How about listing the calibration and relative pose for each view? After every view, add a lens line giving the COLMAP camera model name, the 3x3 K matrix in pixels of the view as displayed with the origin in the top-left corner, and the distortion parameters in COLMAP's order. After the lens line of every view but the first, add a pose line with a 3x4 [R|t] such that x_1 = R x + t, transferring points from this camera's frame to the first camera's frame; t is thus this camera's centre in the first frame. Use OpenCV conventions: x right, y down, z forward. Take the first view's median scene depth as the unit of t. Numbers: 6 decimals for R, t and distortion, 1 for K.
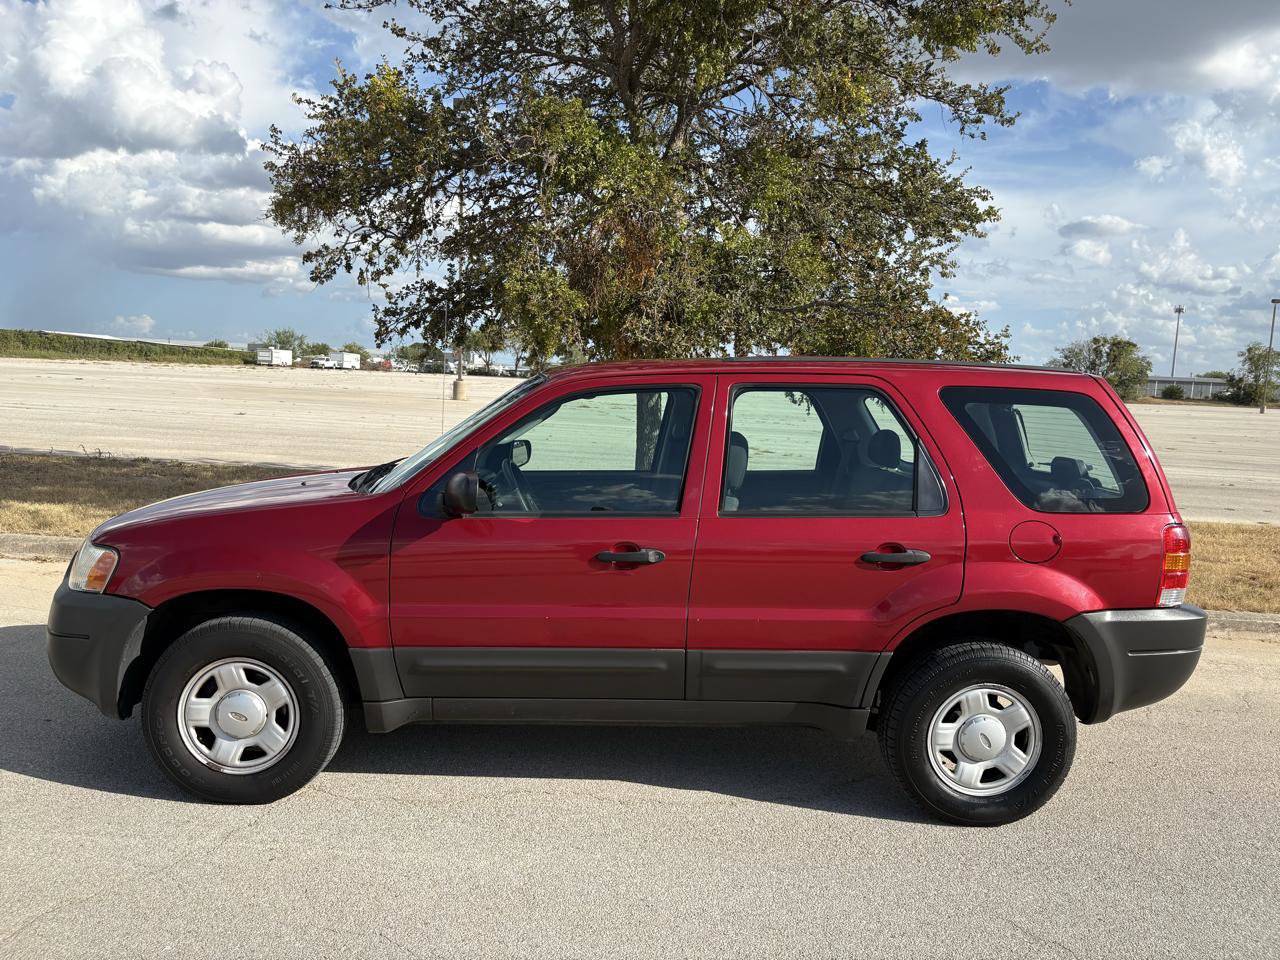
lens RADIAL K [[975.4, 0, 630.7], [0, 975.4, 489.0], [0, 0, 1]] dist [0.034596, -0.042298]
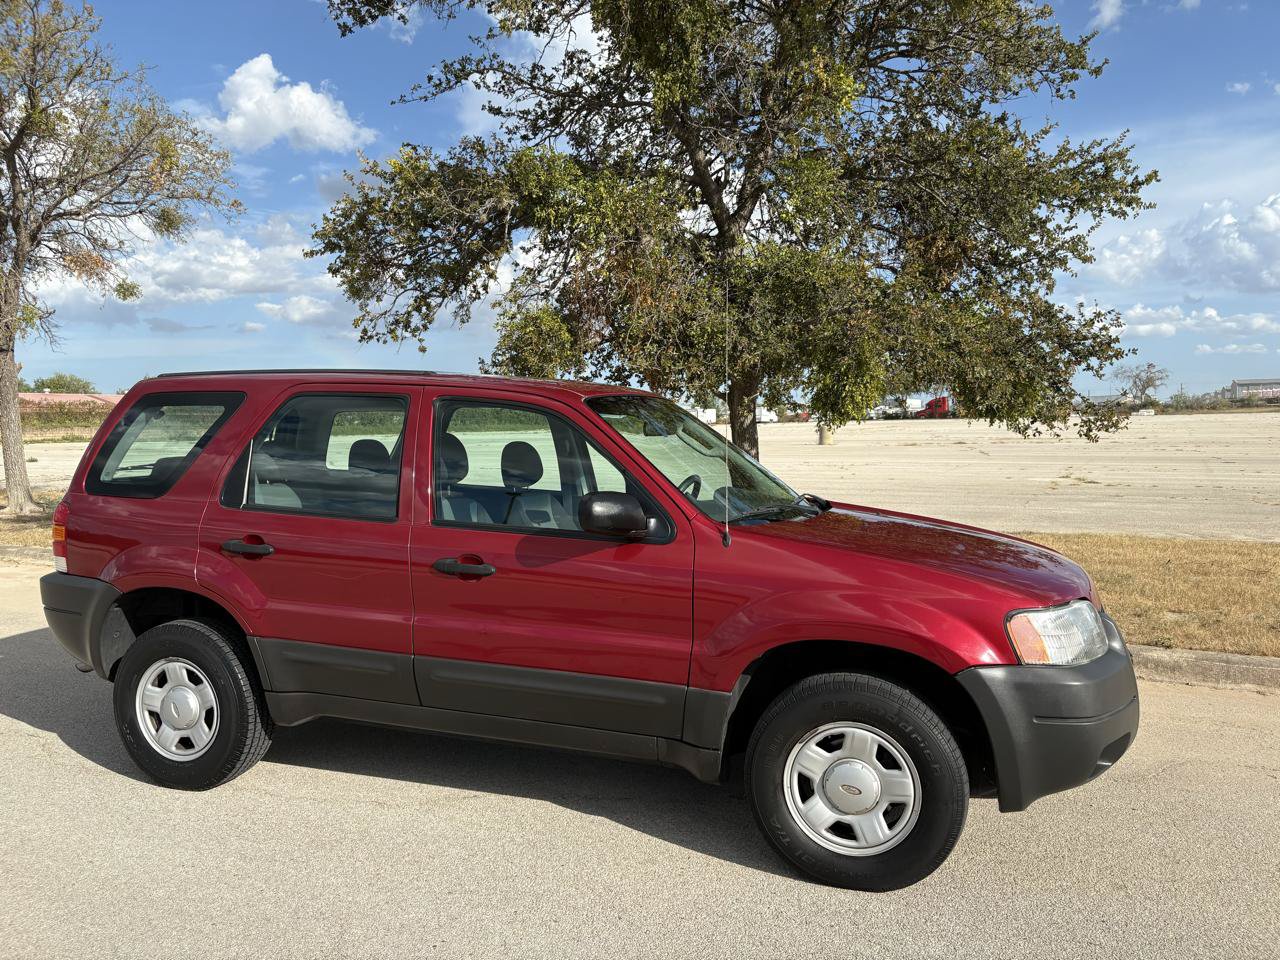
lens RADIAL K [[975.4, 0, 631.8], [0, 975.4, 492.8], [0, 0, 1]] dist [0.034596, -0.042298]
pose [[0.904226, -0.031831, -0.425865, 0.833444], [0.012310, 0.998747, -0.048513, 0.048082], [0.426876, 0.038625, 0.903485, 0.183924]]
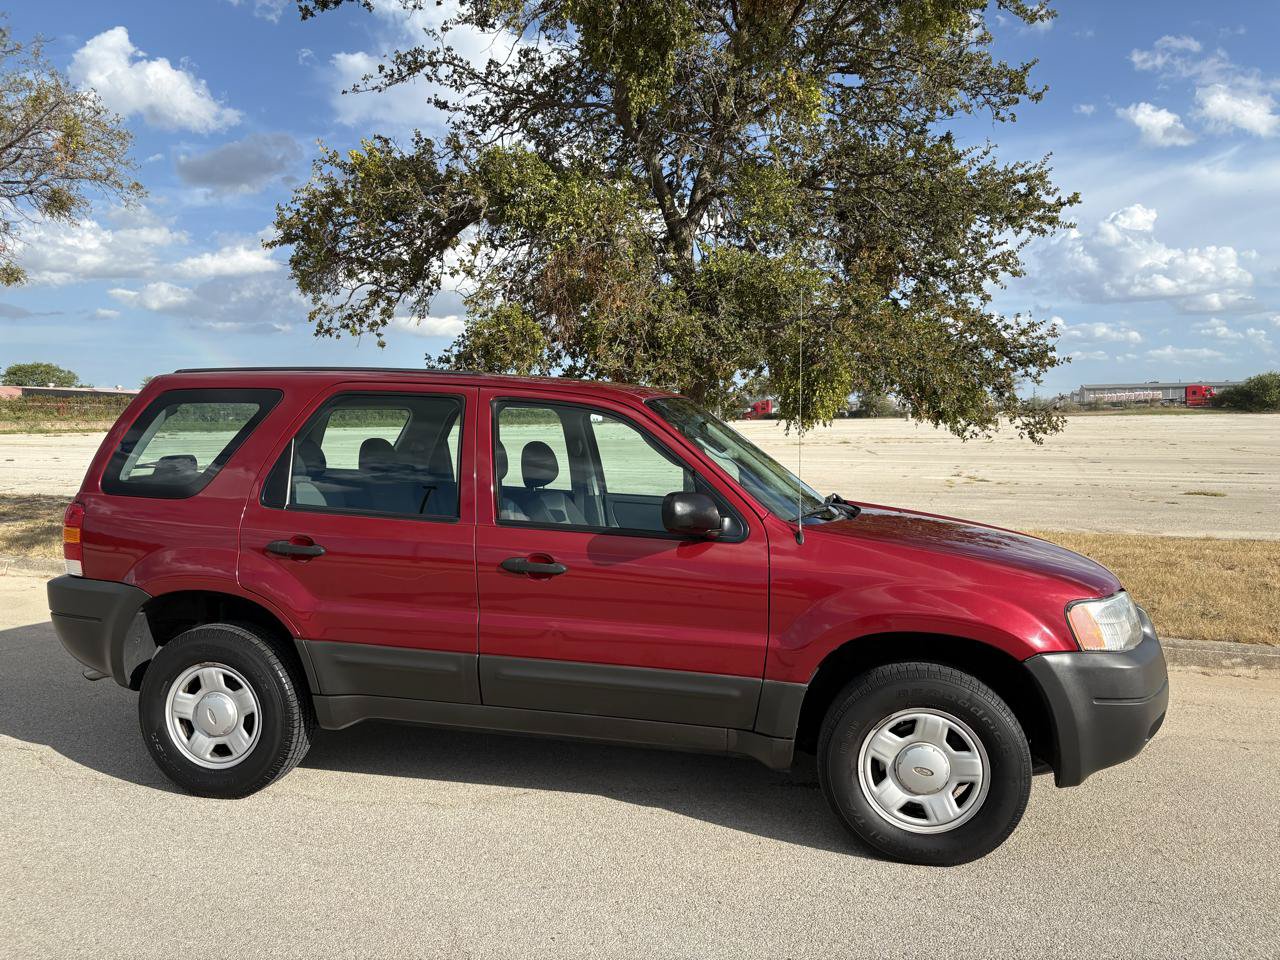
lens RADIAL K [[975.4, 0, 634.7], [0, 975.4, 494.7], [0, 0, 1]] dist [0.034596, -0.042298]
pose [[0.949981, -0.030937, -0.310771, 0.679775], [0.018733, 0.998934, -0.042180, 0.044171], [0.311745, 0.034249, 0.949548, 0.095426]]
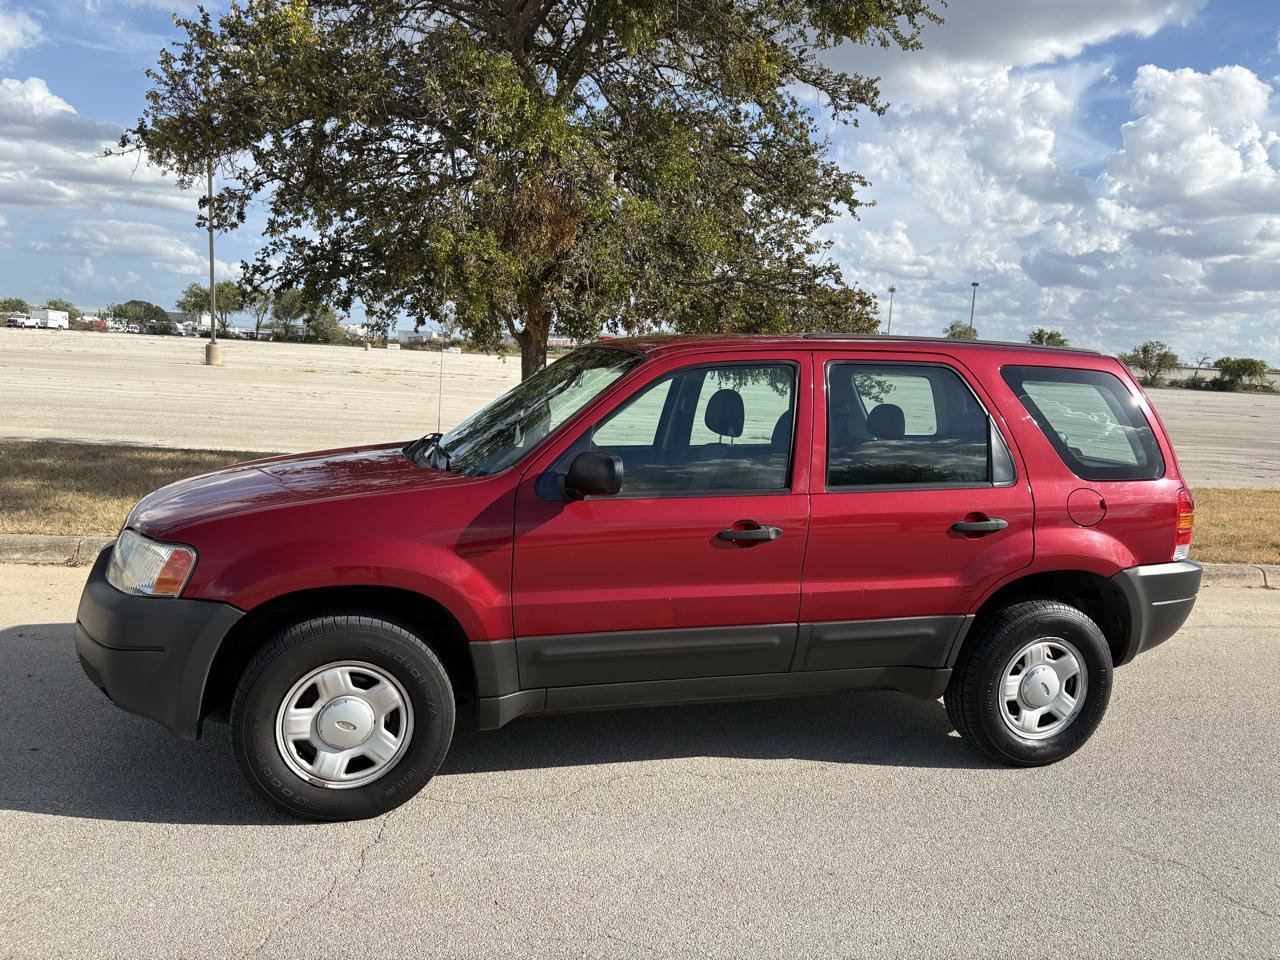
lens RADIAL K [[975.4, 0, 643.4], [0, 975.4, 489.7], [0, 0, 1]] dist [0.034596, -0.042298]
pose [[0.965750, -0.023942, 0.258367, -0.331346], [0.015265, 0.999252, 0.035538, -0.012220], [-0.259025, -0.030377, 0.965393, 0.056369]]
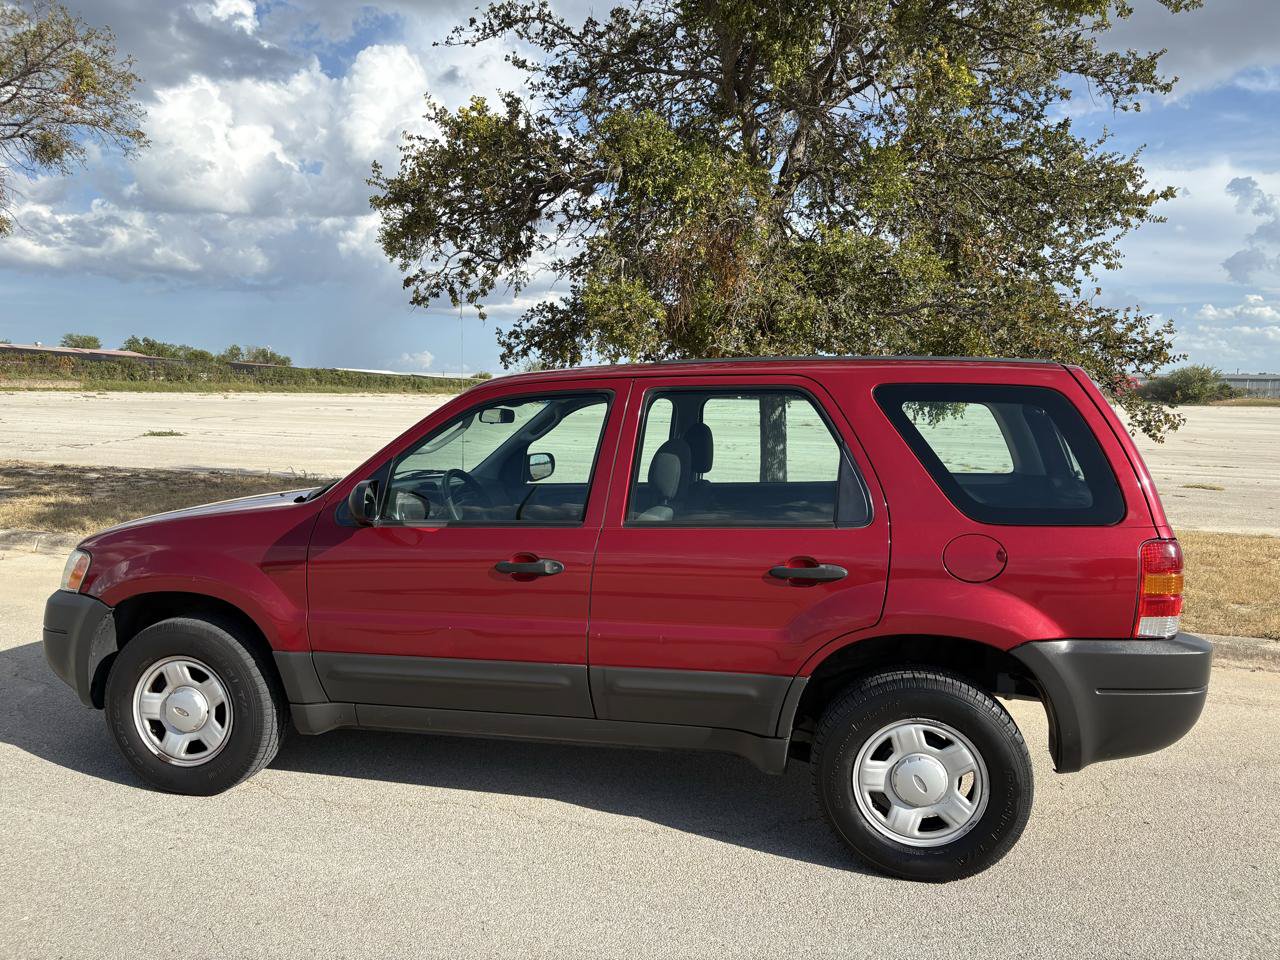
lens RADIAL K [[975.4, 0, 636.3], [0, 975.4, 493.9], [0, 0, 1]] dist [0.034596, -0.042298]
pose [[0.969845, -0.002230, -0.243714, 0.309209], [-0.001860, 0.999861, -0.016550, 0.011243], [0.243717, 0.016505, 0.969706, 0.075511]]
